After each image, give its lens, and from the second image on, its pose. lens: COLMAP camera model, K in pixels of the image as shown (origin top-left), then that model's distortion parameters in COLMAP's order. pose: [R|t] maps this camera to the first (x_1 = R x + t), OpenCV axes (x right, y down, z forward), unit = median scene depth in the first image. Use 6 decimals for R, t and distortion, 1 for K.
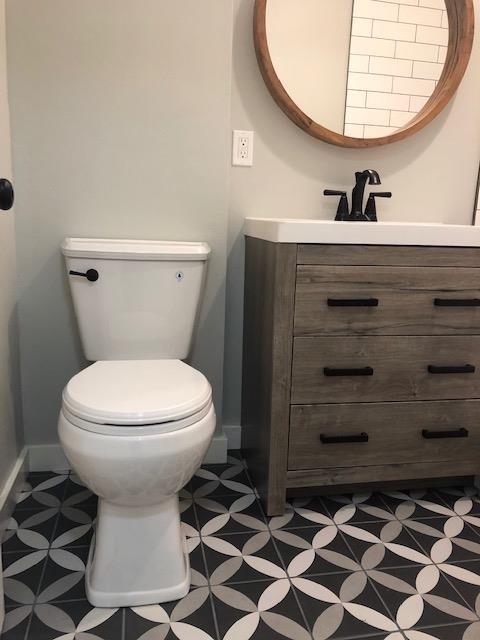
lens RADIAL K [[524.5, 0, 241.6], [0, 524.5, 318.1], [0, 0, 1]] dist [0.025668, -0.017074]
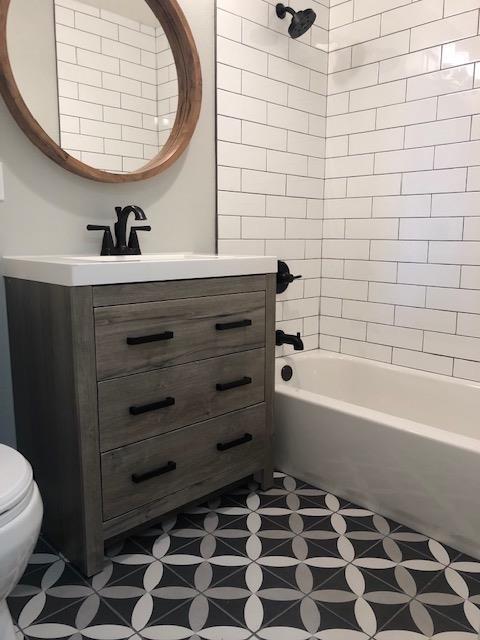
lens RADIAL K [[524.5, 0, 241.6], [0, 524.5, 318.1], [0, 0, 1]] dist [0.025668, -0.017074]
pose [[0.835065, -0.118252, 0.537293, -0.172965], [0.132808, 0.991073, 0.011714, -0.053557], [-0.533881, 0.061575, 0.843315, 0.041712]]
